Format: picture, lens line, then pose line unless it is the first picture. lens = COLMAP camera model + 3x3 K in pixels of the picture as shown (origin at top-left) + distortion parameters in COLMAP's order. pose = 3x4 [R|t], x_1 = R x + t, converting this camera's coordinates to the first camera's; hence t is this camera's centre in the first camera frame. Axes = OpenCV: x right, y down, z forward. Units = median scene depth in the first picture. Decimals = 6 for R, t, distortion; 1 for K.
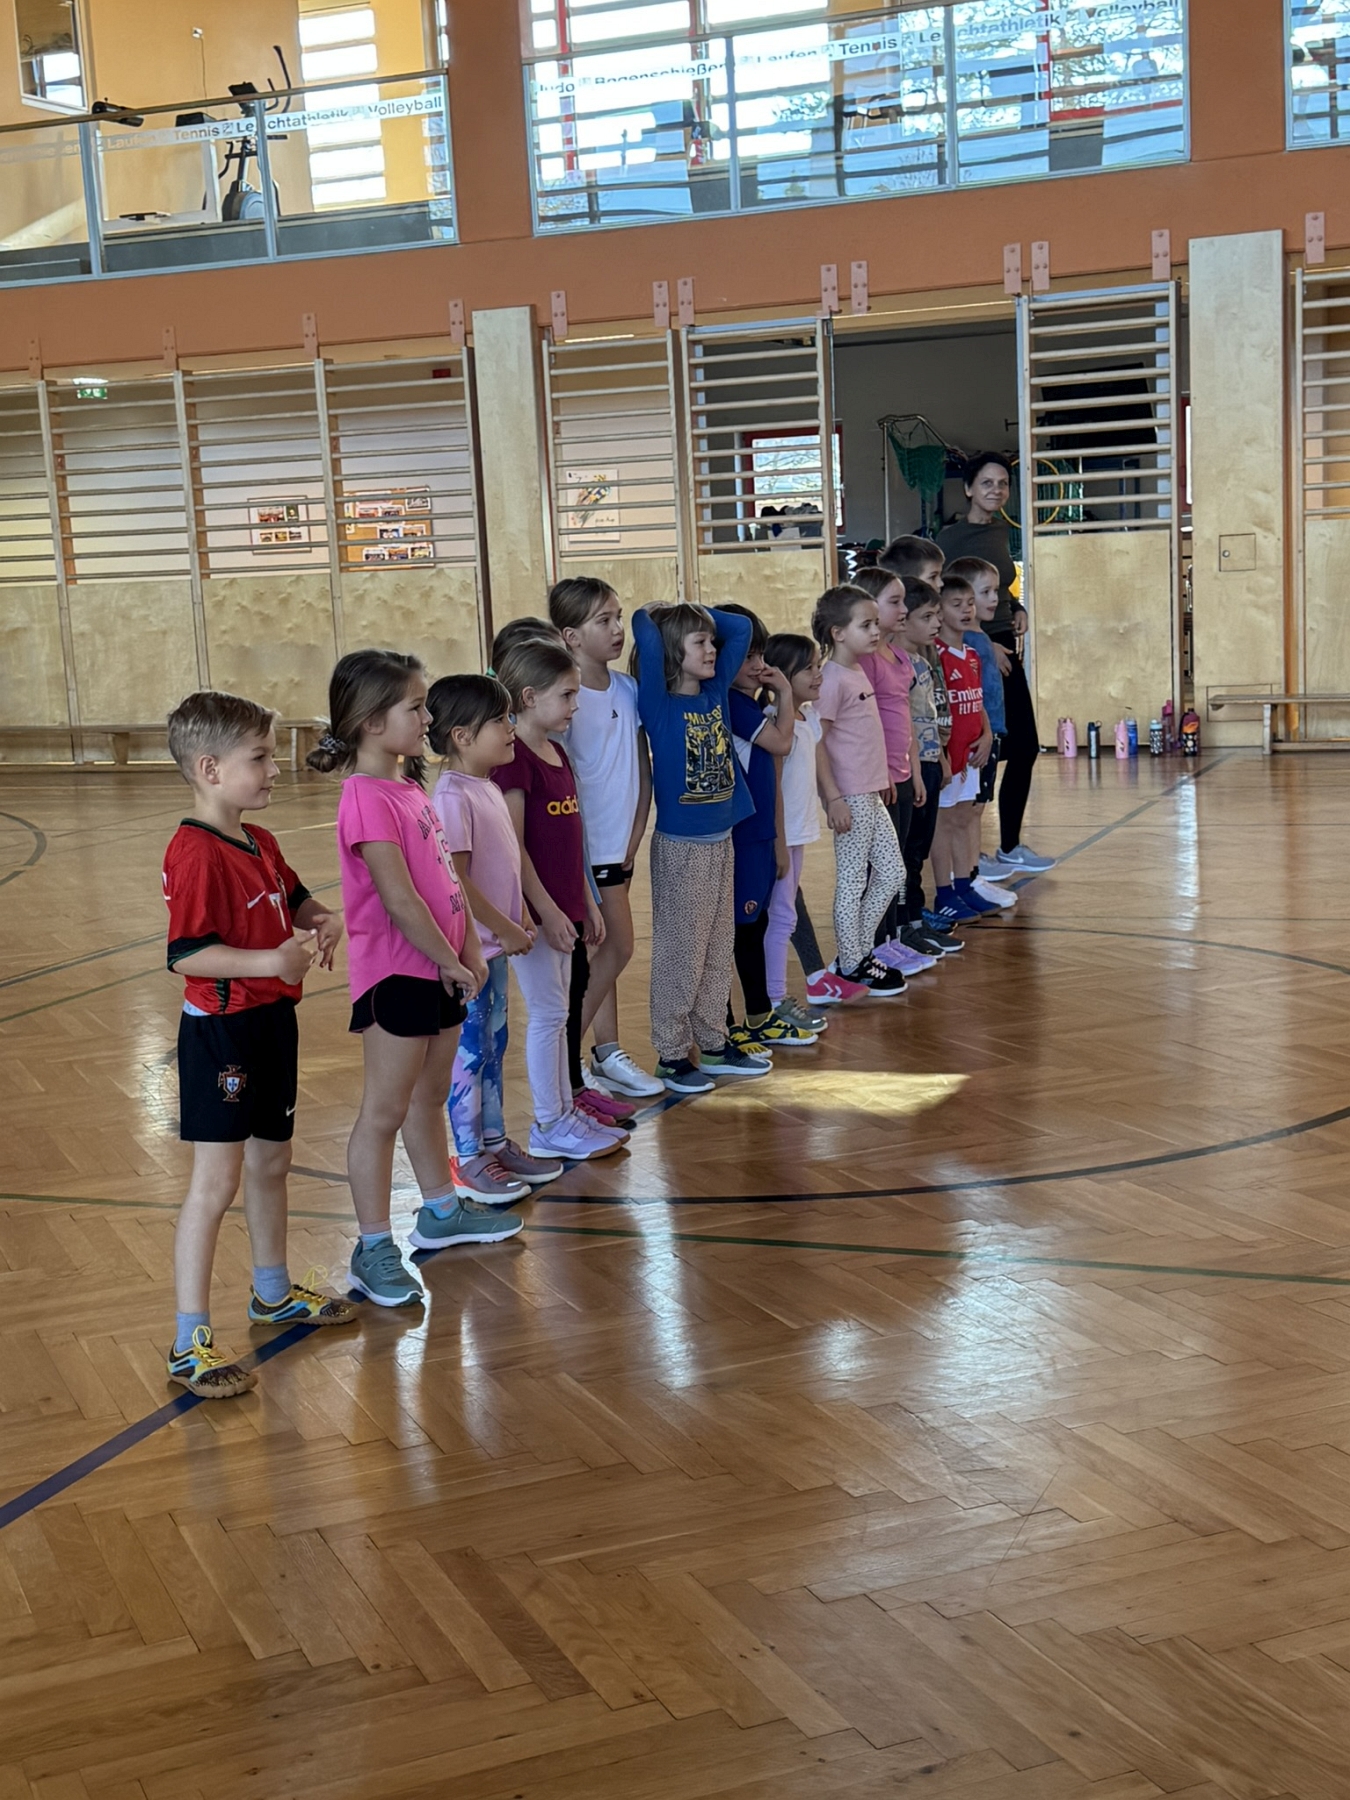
lens RADIAL K [[2481.2, 0, 650.8], [0, 2481.2, 897.0], [0, 0, 1]] dist [0.203315, -0.332266]
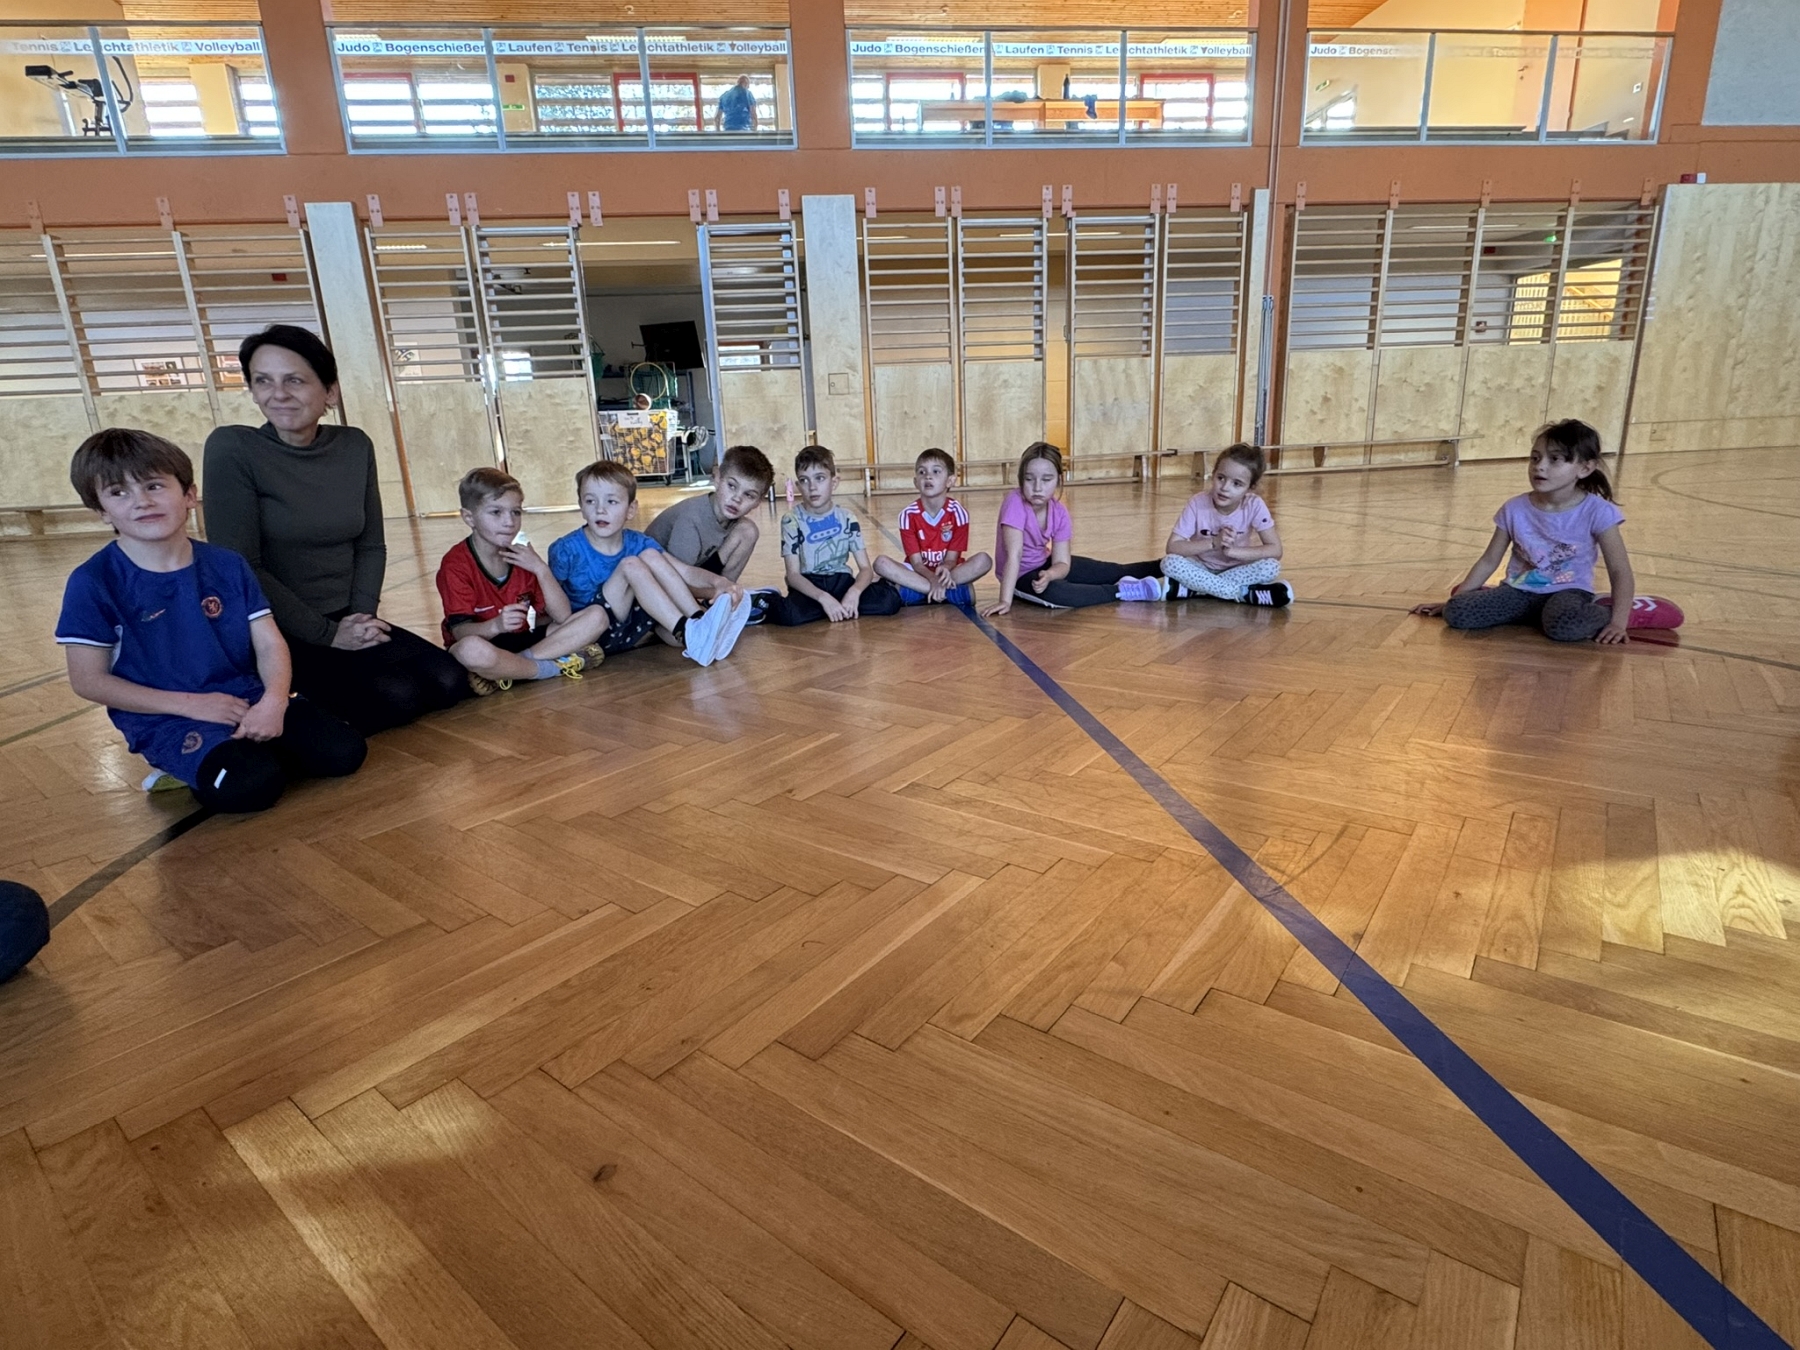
lens RADIAL K [[906.4, 0, 913.2], [0, 906.4, 667.6], [0, 0, 1]] dist [-0.000718, -0.001997]
pose [[0.865968, -0.113537, 0.487042, -0.052491], [0.067642, 0.991530, 0.110873, -0.004607], [-0.495504, -0.063068, 0.866313, 0.366692]]
